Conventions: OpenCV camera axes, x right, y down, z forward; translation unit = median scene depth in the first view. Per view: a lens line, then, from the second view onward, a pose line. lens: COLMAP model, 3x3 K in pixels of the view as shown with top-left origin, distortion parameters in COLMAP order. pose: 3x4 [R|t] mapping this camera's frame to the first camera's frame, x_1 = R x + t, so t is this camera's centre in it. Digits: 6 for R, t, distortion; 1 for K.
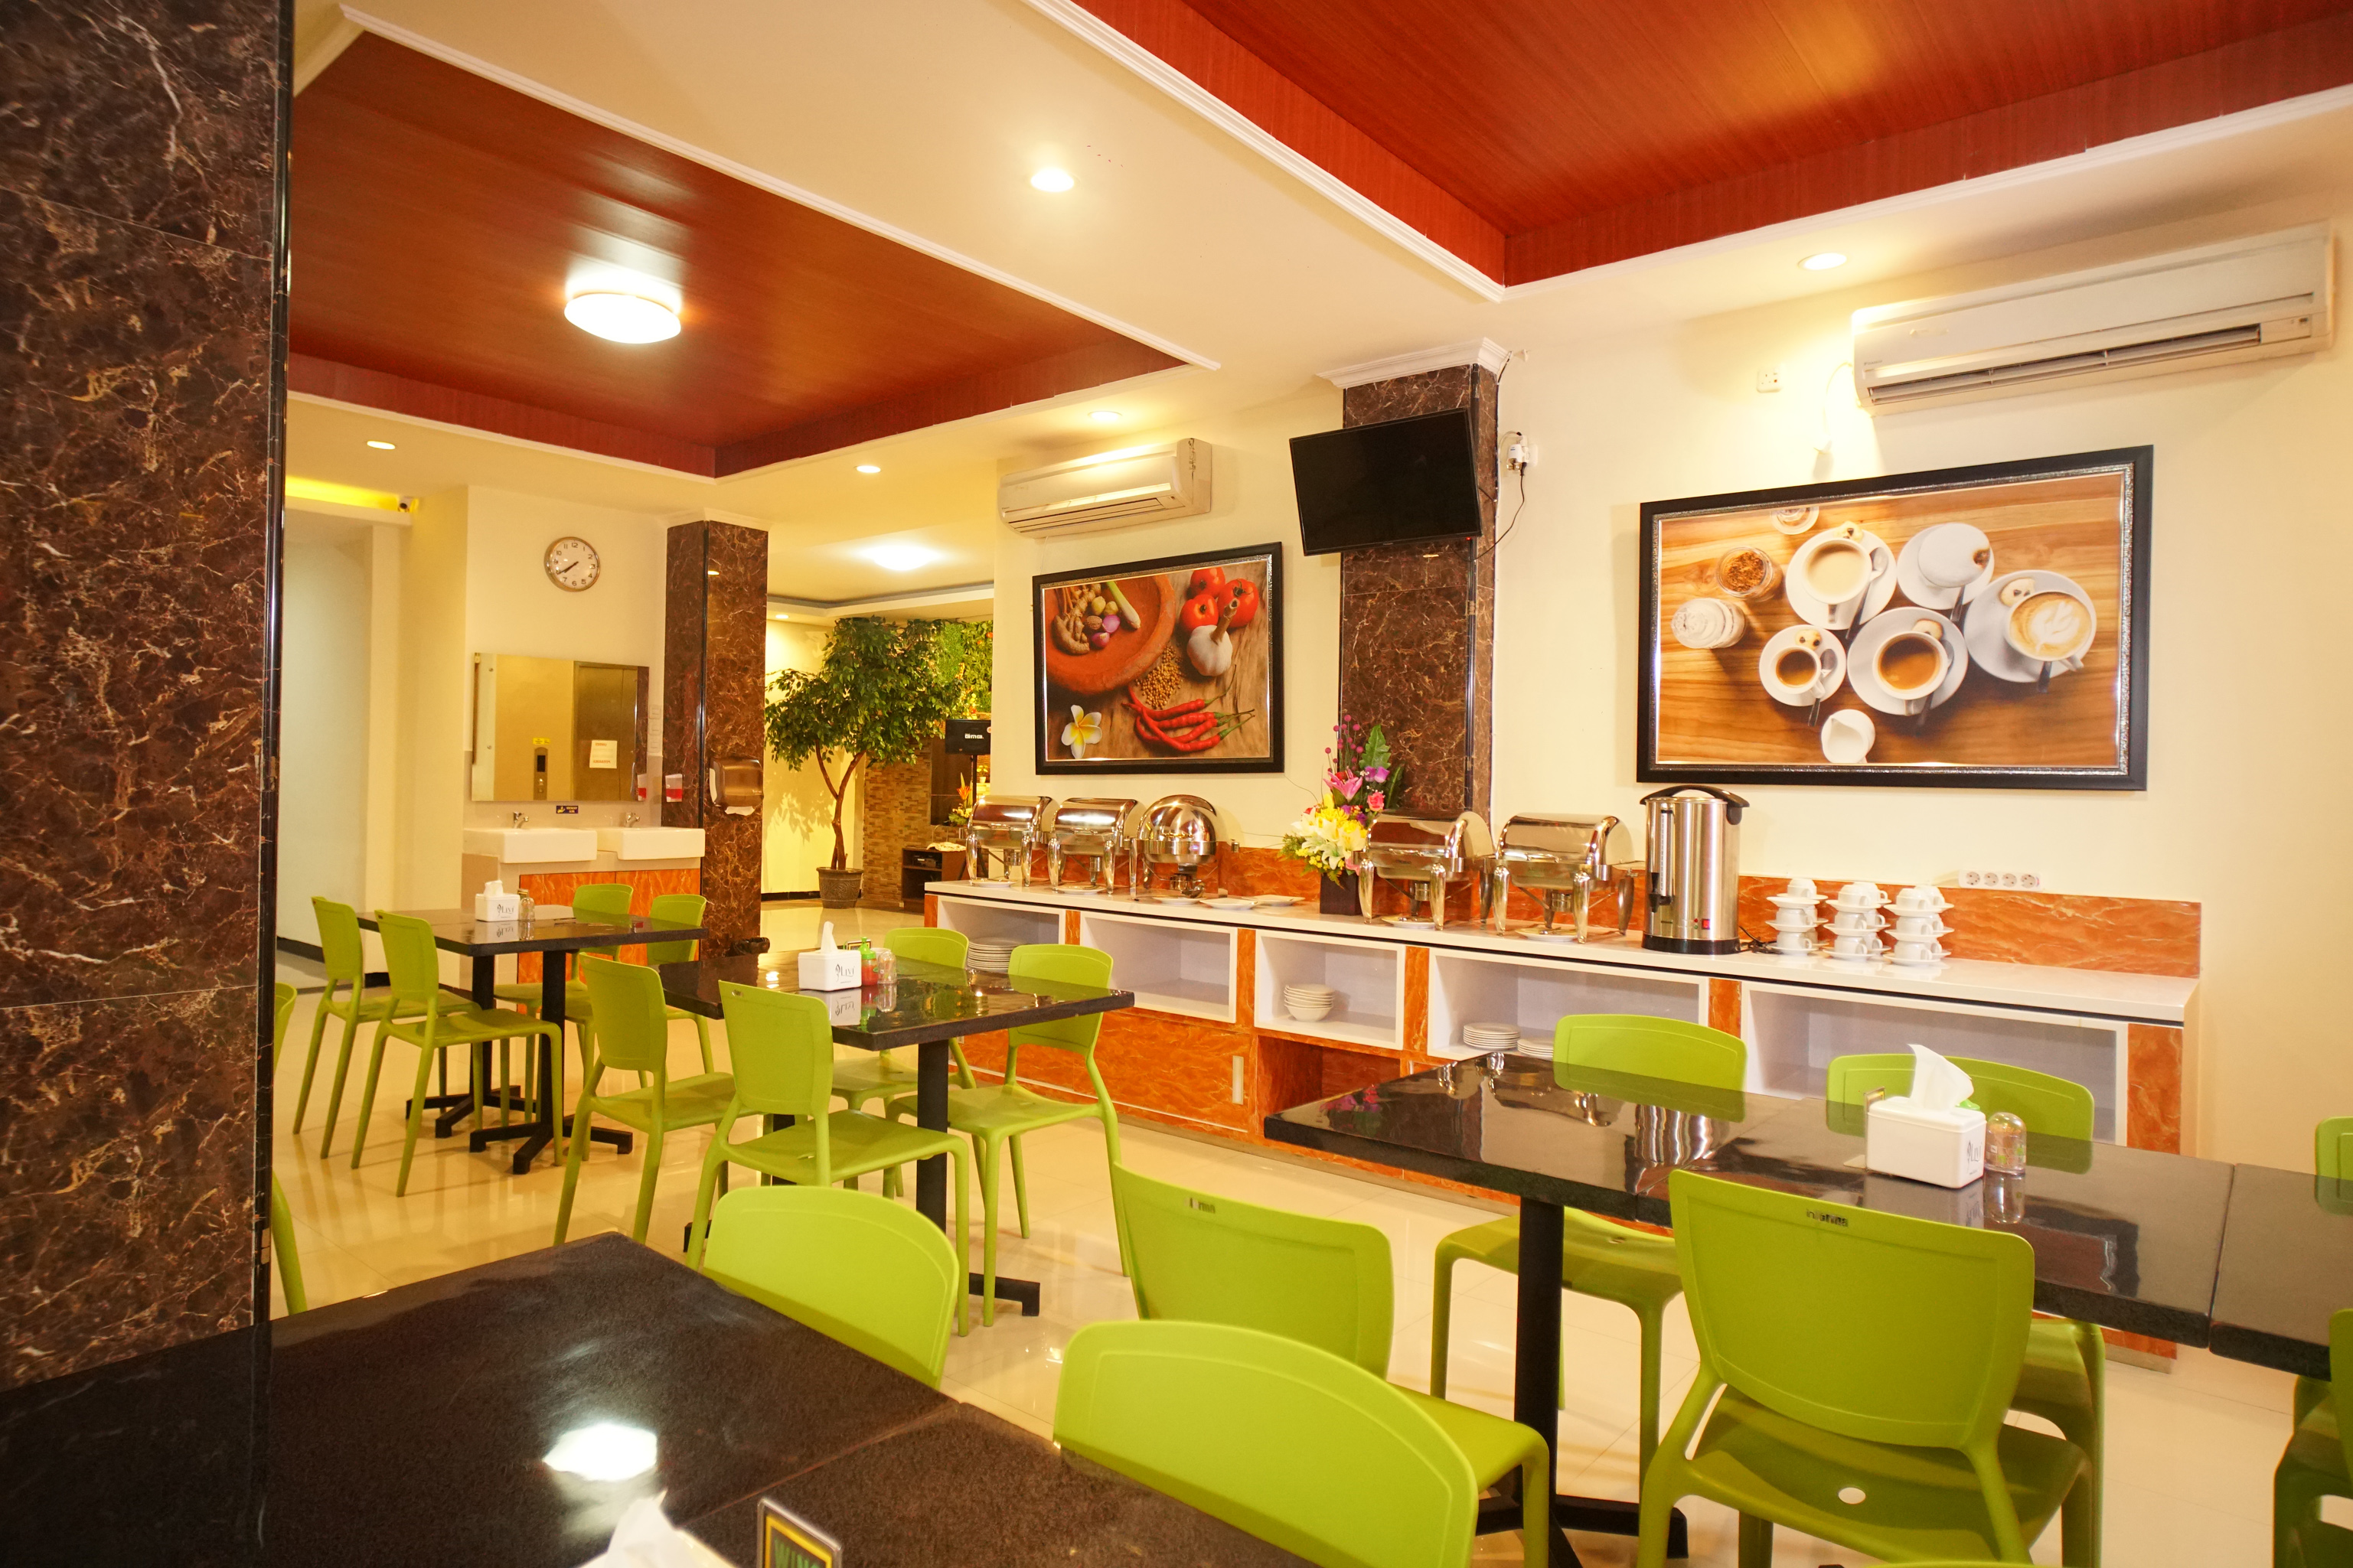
lens RADIAL K [[1353.6, 0, 1166.6], [0, 1353.6, 776.6], [0, 0, 1]] dist [-0.035315, 0.026457]
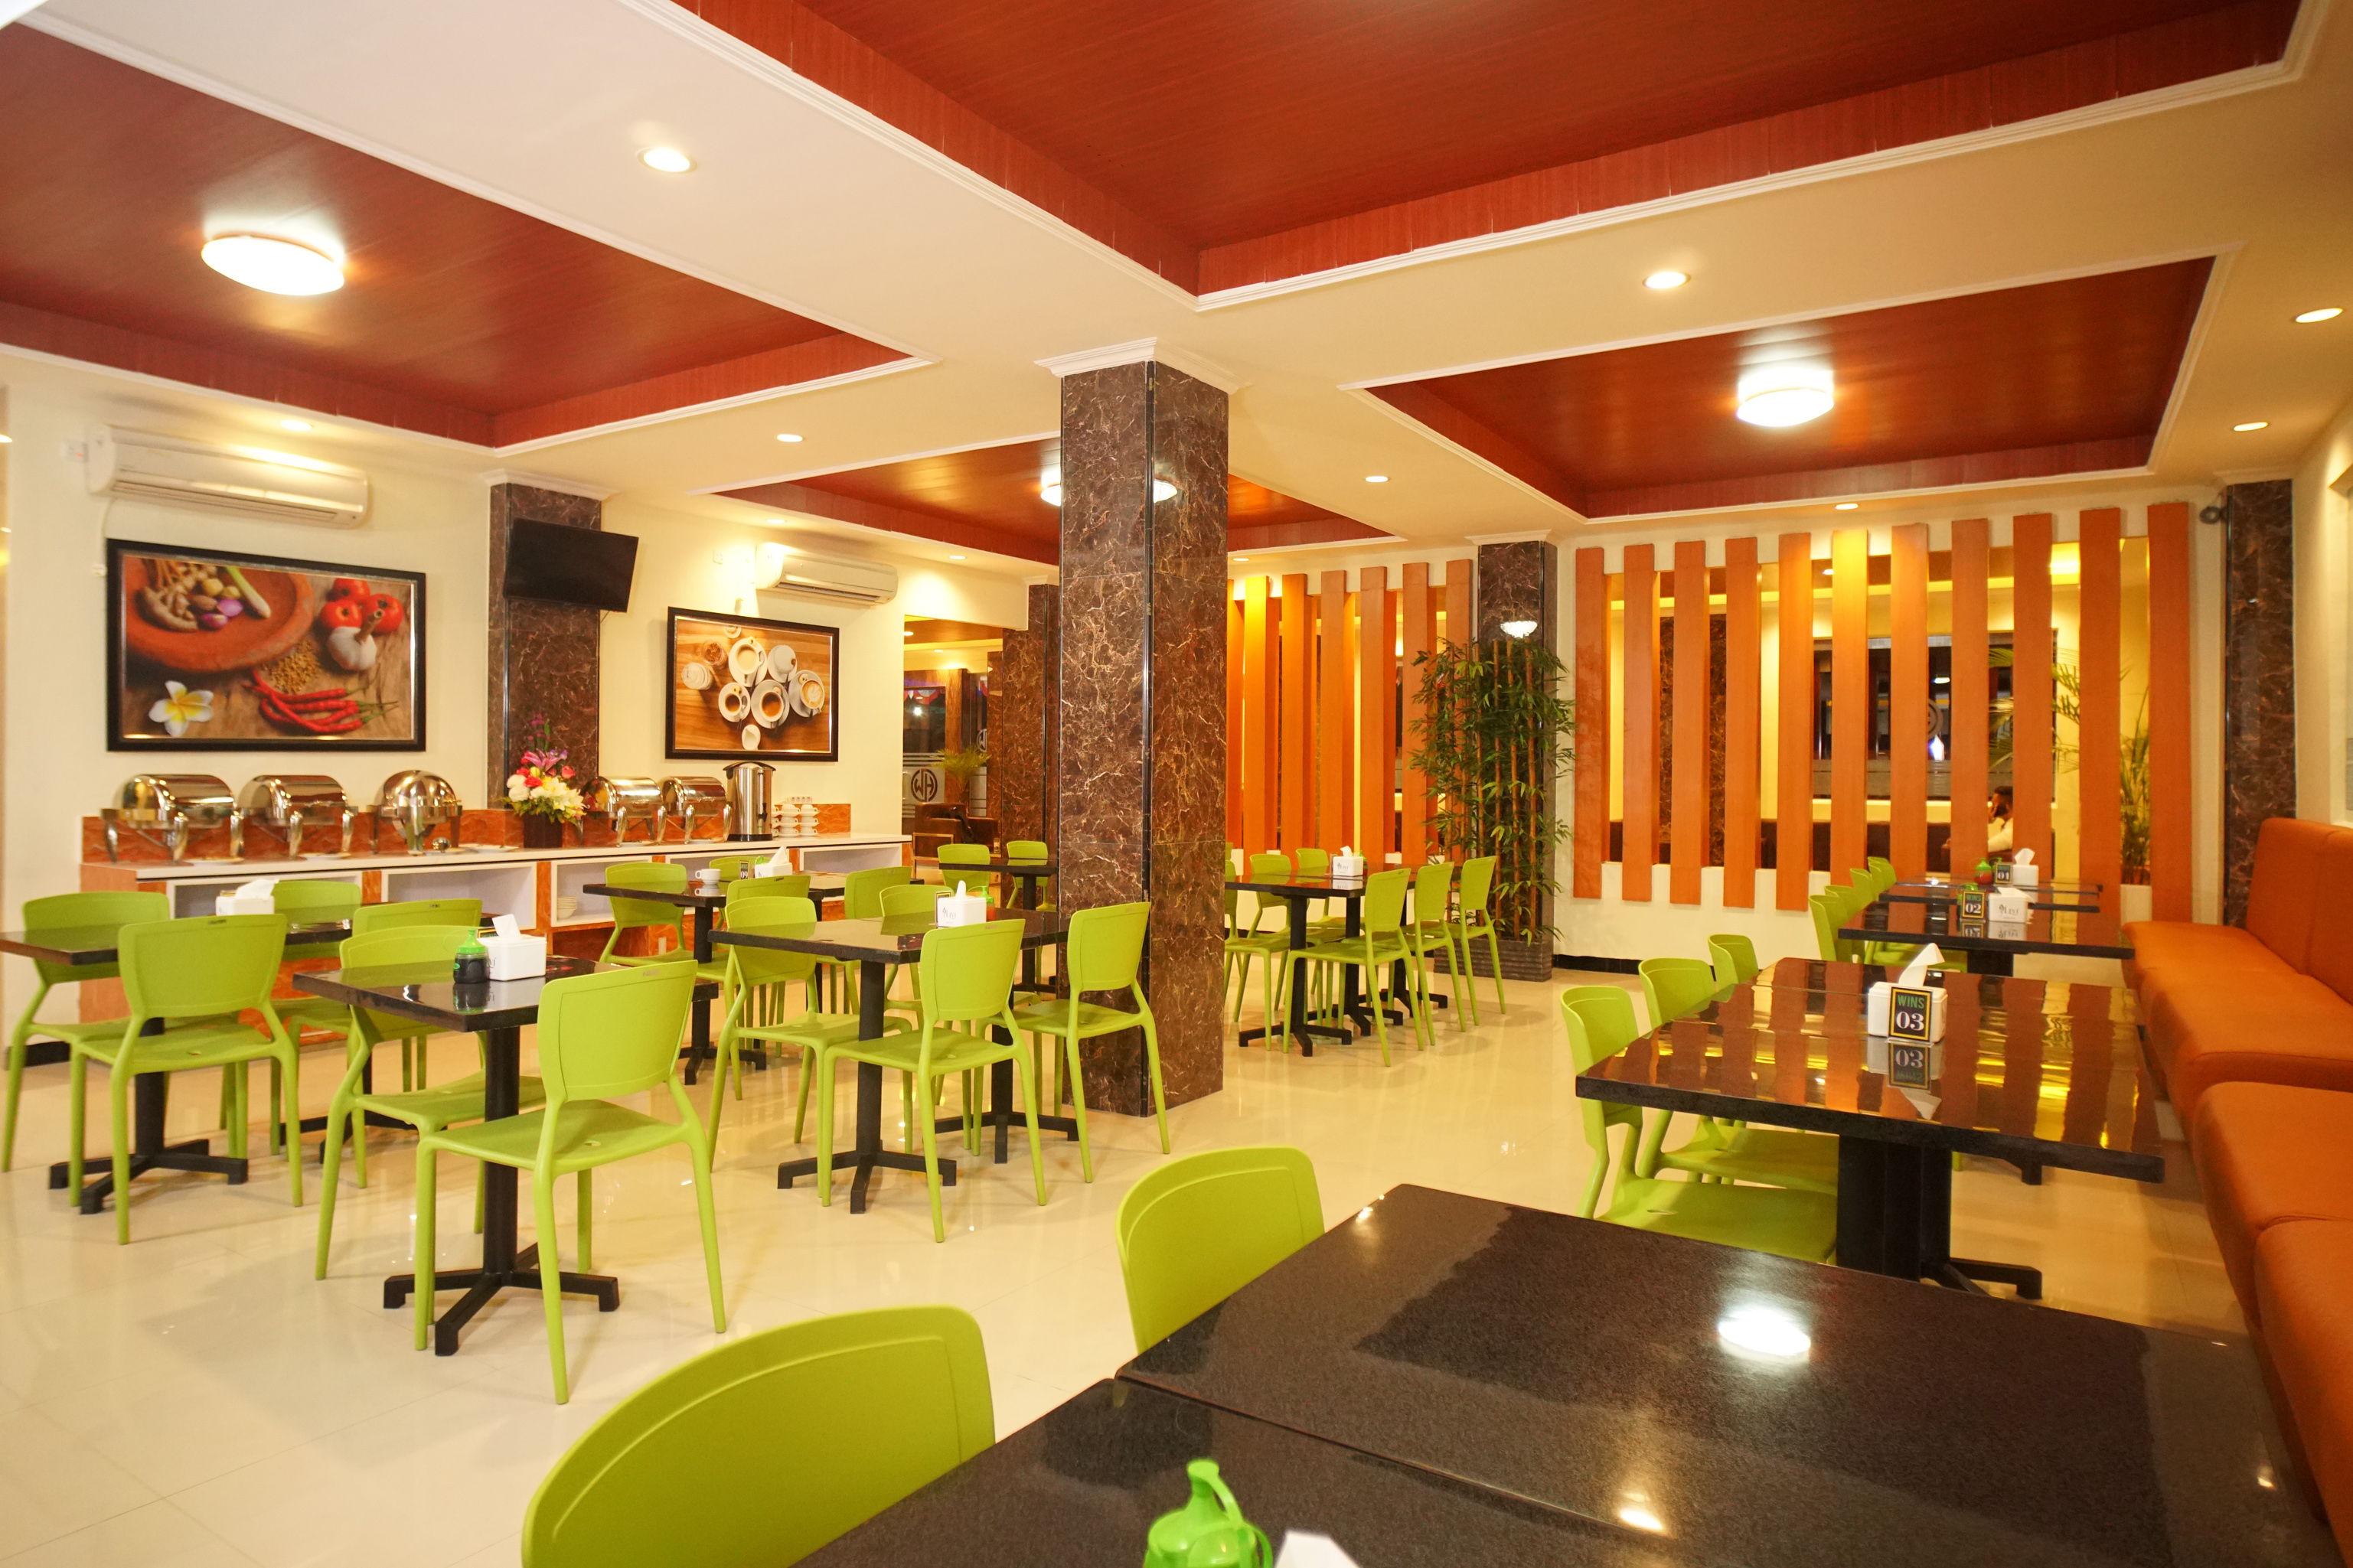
lens RADIAL K [[1363.8, 0, 1177.8], [0, 1363.8, 776.5], [0, 0, 1]] dist [-0.038649, 0.030681]
pose [[-0.127432, -0.021043, 0.991624, -1.244210], [-0.012880, 0.999726, 0.019560, -0.013298], [-0.991764, -0.010279, -0.127668, 0.433734]]
